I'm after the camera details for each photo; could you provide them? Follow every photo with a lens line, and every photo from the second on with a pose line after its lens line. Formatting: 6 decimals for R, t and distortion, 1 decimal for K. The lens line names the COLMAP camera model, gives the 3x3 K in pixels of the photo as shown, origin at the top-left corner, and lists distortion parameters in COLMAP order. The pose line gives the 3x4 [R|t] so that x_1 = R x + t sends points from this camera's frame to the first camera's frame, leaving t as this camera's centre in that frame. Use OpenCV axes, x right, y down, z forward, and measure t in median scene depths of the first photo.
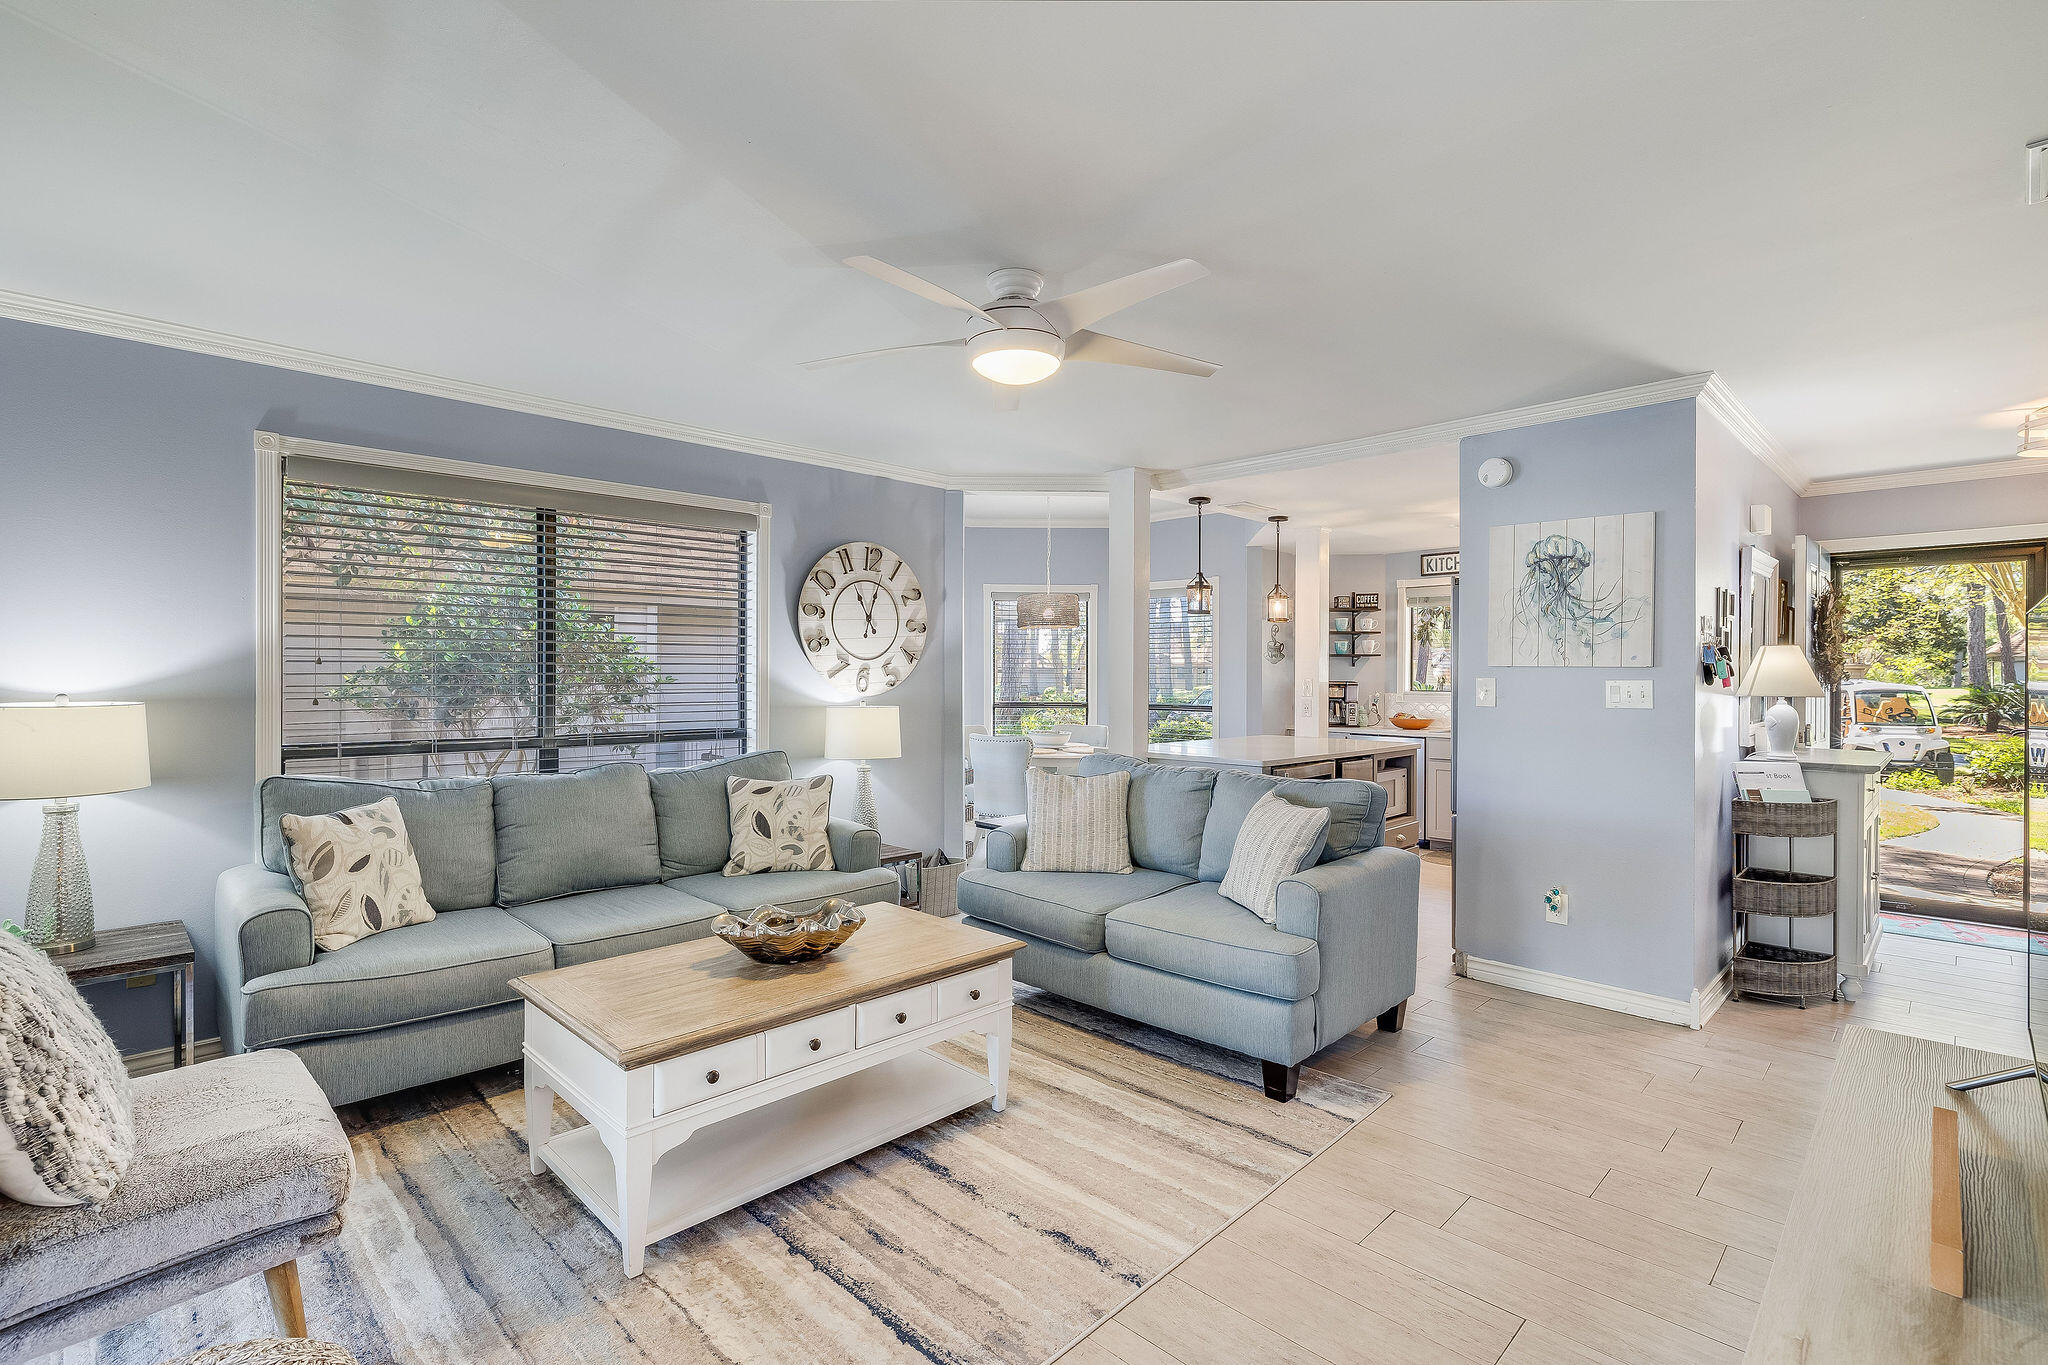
lens RADIAL K [[929.7, 0, 1039.8], [0, 929.7, 682.4], [0, 0, 1]] dist [-0.000926, -0.000169]
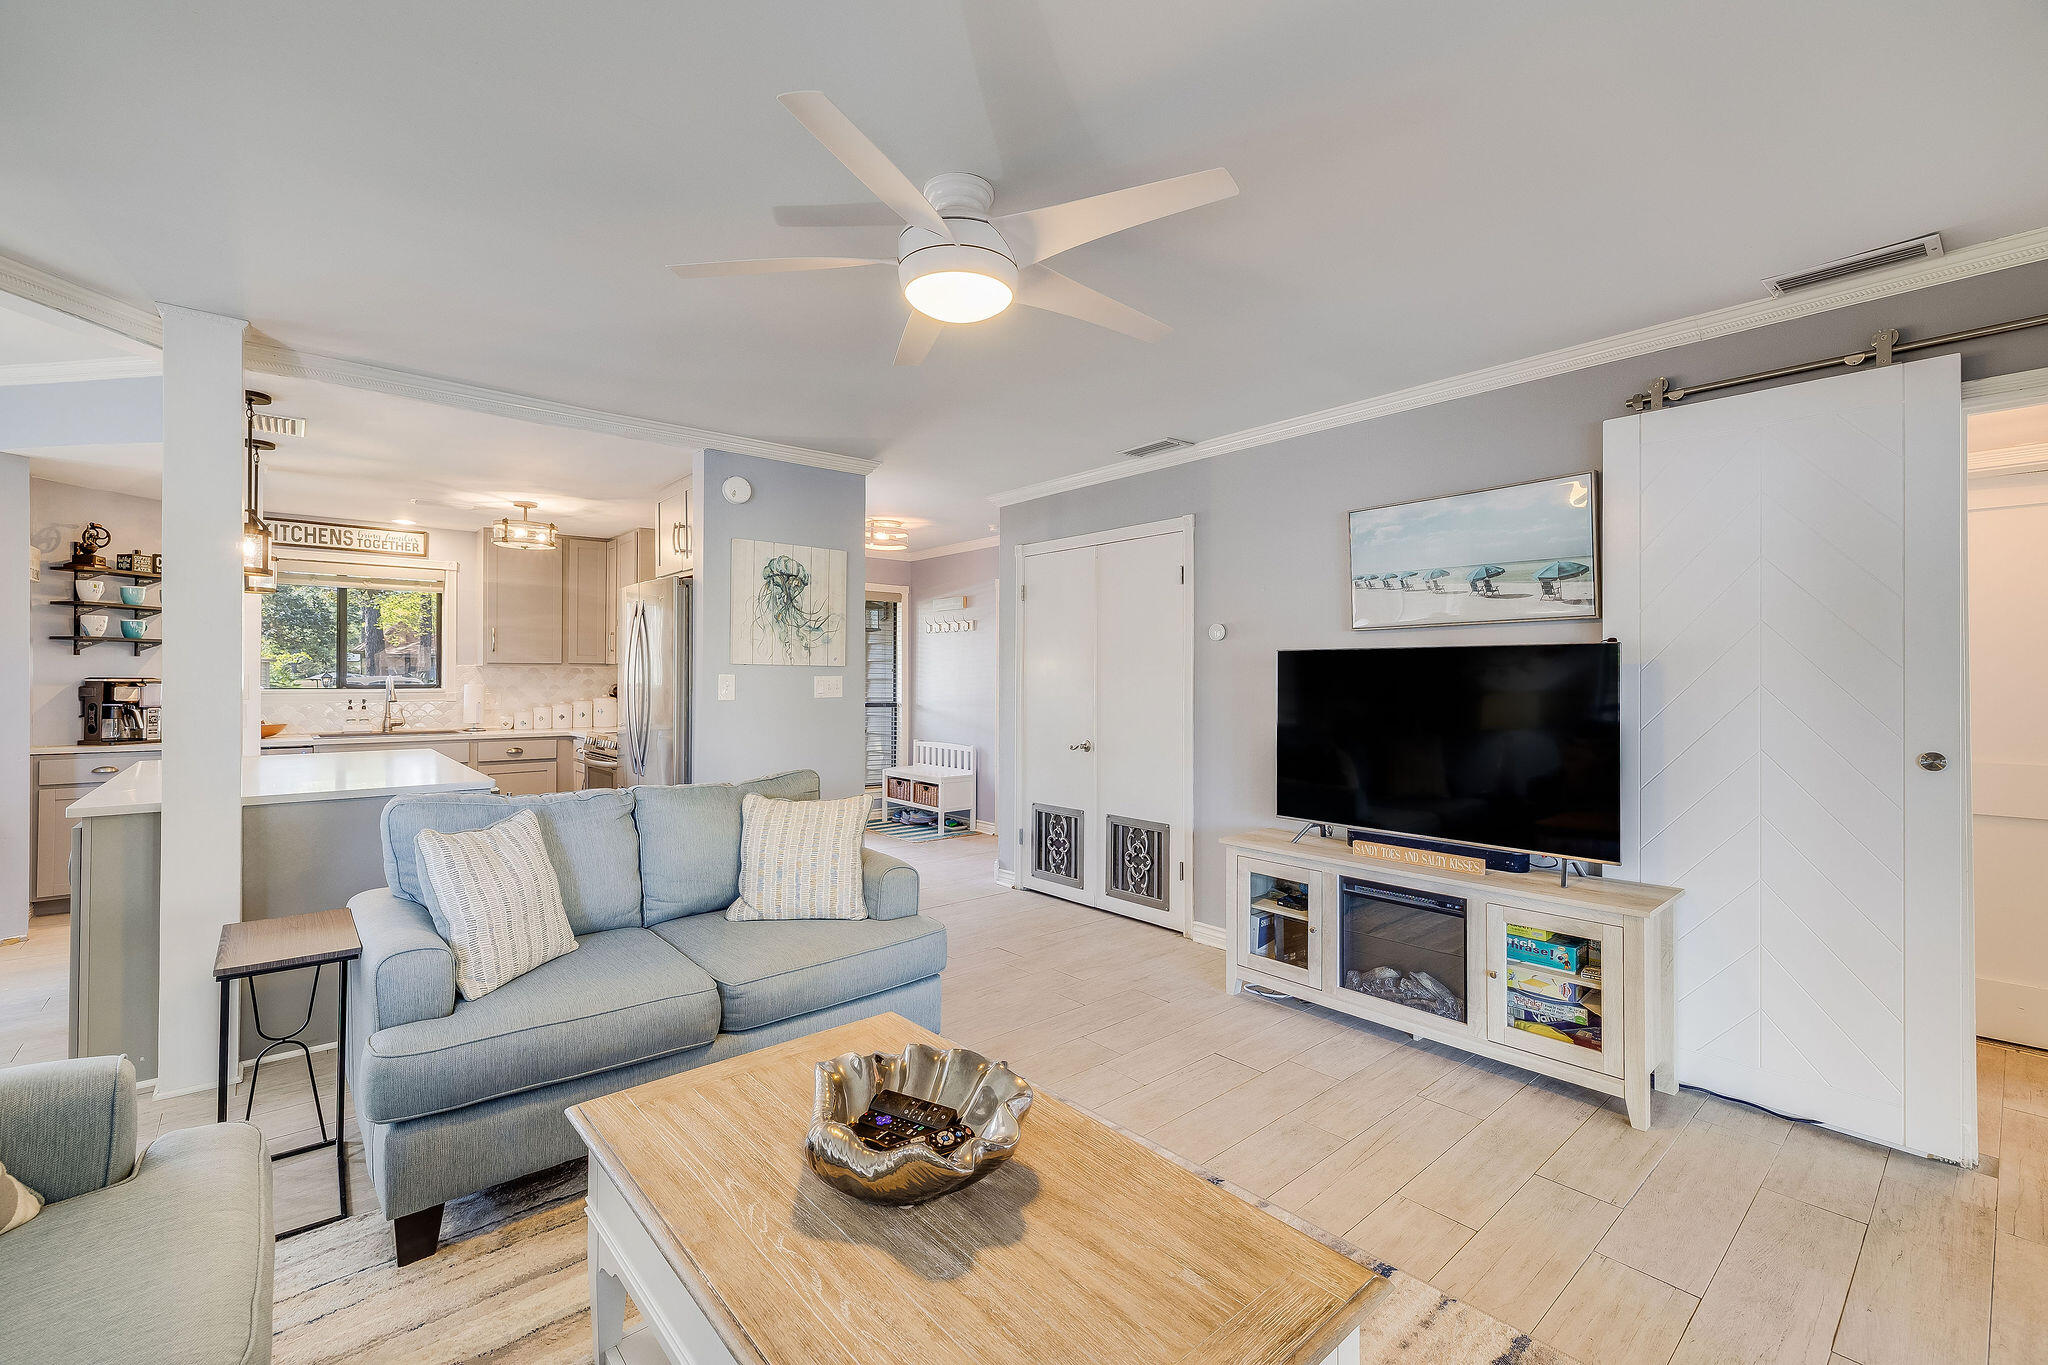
lens RADIAL K [[867.8, 0, 1021.3], [0, 867.8, 672.5], [0, 0, 1]] dist [-0.003855, -0.000532]
pose [[0.081904, -0.000053, 0.996640, -0.445516], [0.003217, 0.999995, -0.000211, -0.005154], [-0.996635, 0.003223, 0.081903, 0.498203]]
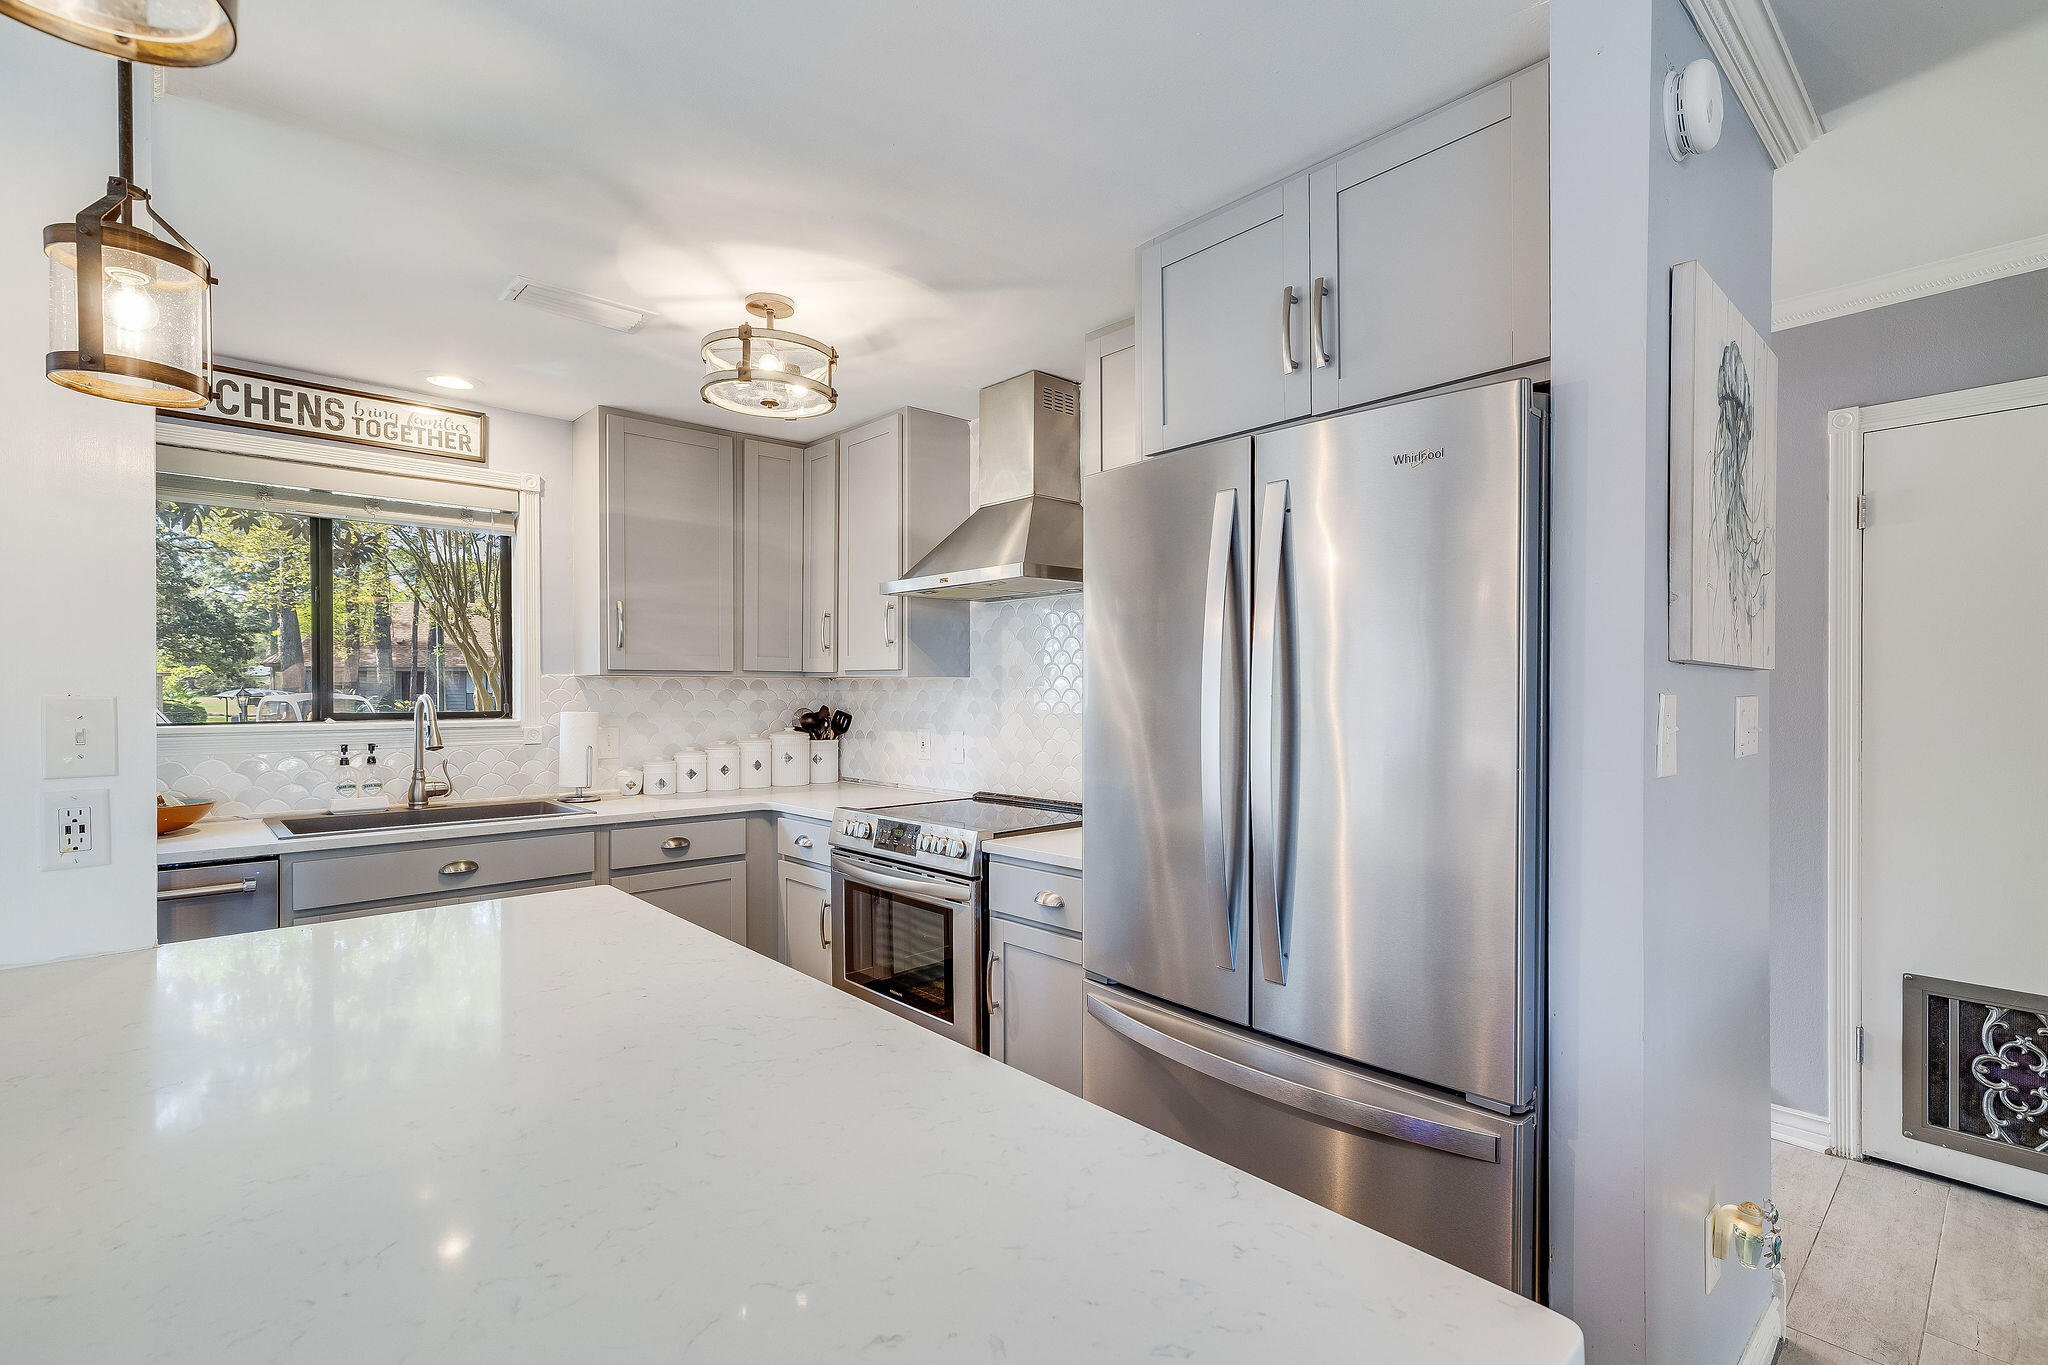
lens RADIAL K [[942.4, 0, 1023.1], [0, 942.4, 692.8], [0, 0, 1]] dist [0.003163, 0.000766]
pose [[0.058419, -0.005462, 0.998277, 0.103553], [0.004385, 0.999977, 0.005214, -0.006793], [-0.998283, 0.004073, 0.058441, 1.067860]]
